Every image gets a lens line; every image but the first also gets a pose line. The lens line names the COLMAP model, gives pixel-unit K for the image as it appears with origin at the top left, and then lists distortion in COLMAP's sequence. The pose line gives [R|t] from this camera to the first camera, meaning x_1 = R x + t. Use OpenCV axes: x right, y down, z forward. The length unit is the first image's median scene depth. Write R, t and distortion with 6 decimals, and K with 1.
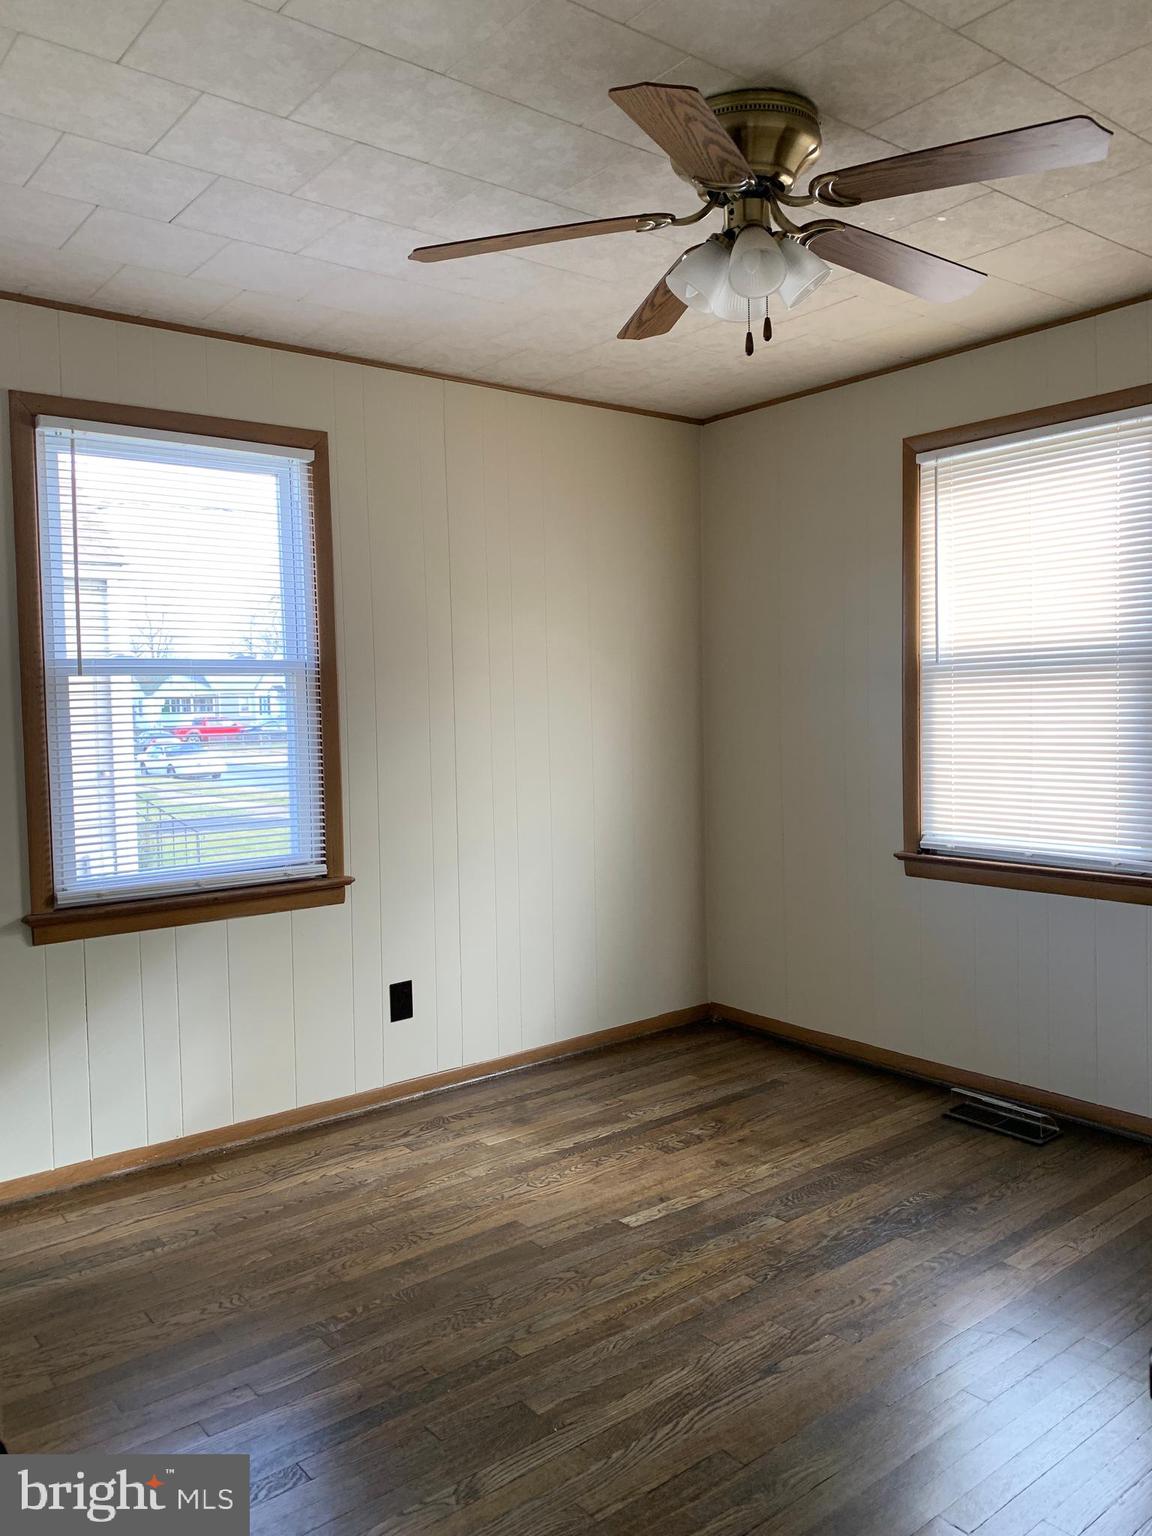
lens RADIAL K [[1176.3, 0, 581.4], [0, 1176.3, 760.9], [0, 0, 1]] dist [0.044199, -0.053697]
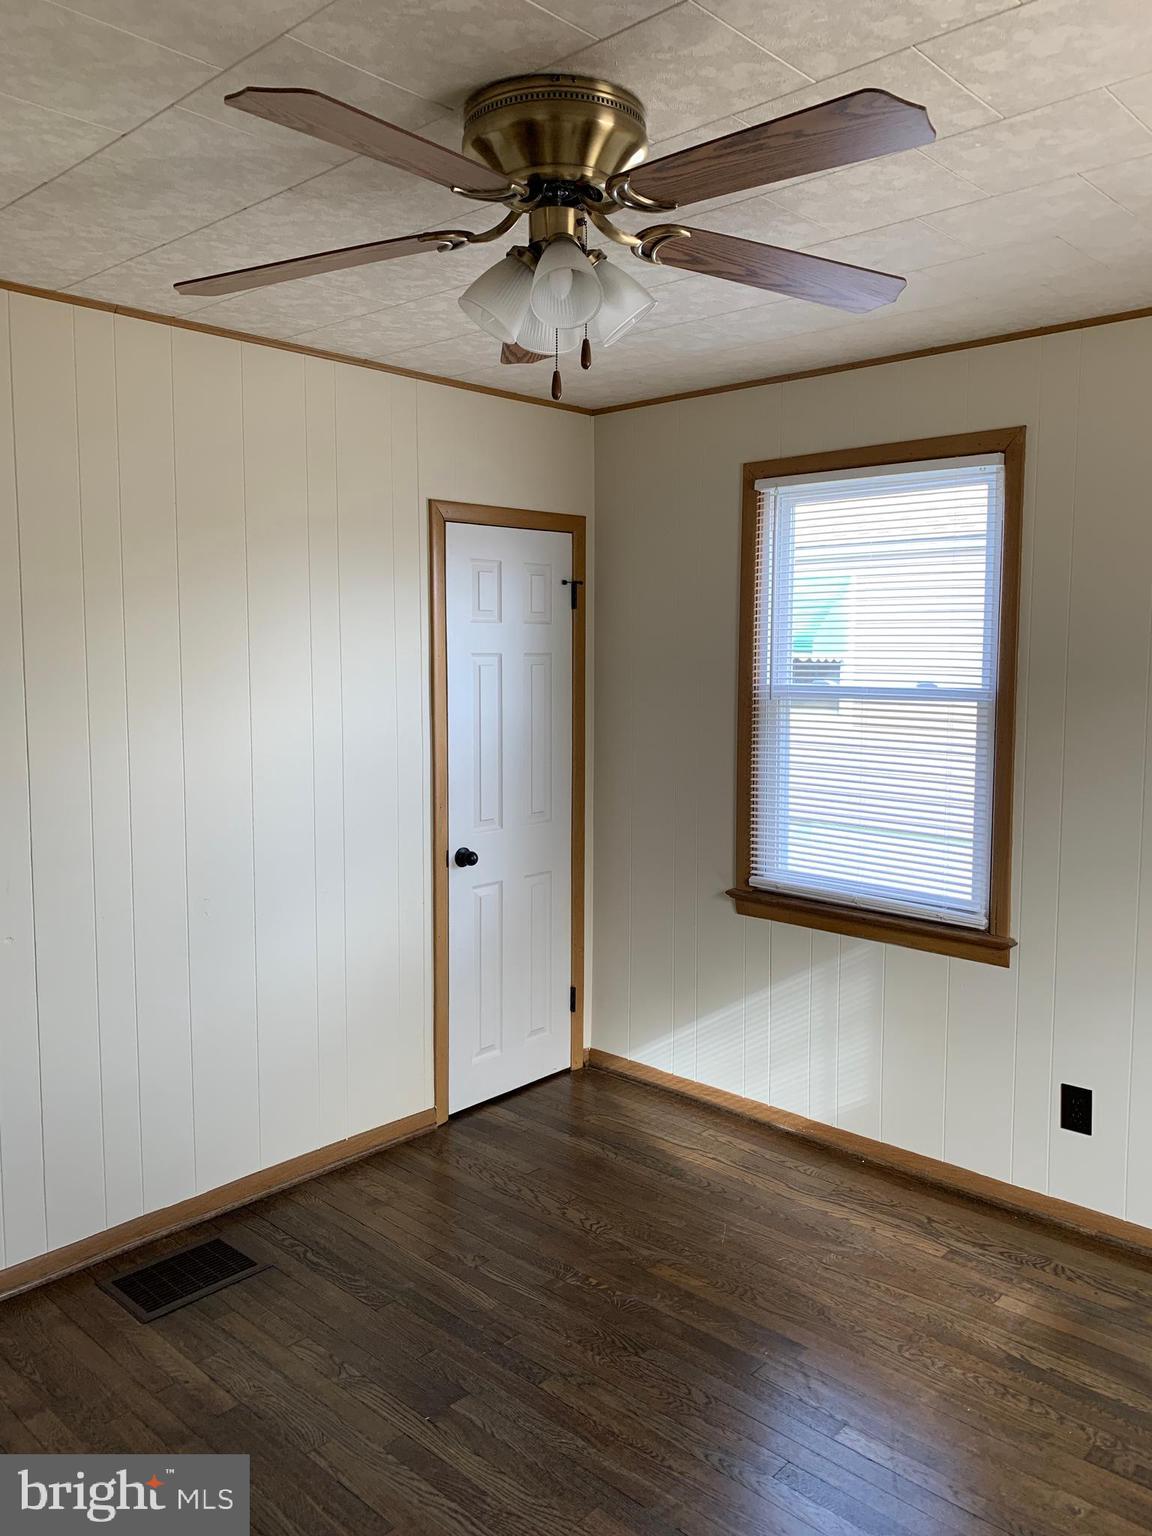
lens RADIAL K [[1176.3, 0, 581.4], [0, 1176.3, 760.9], [0, 0, 1]] dist [0.044199, -0.053697]
pose [[0.138886, 0.118536, -0.983189, 0.658450], [-0.054814, 0.992209, 0.111881, -0.123477], [0.988790, 0.038353, 0.144302, 0.606496]]
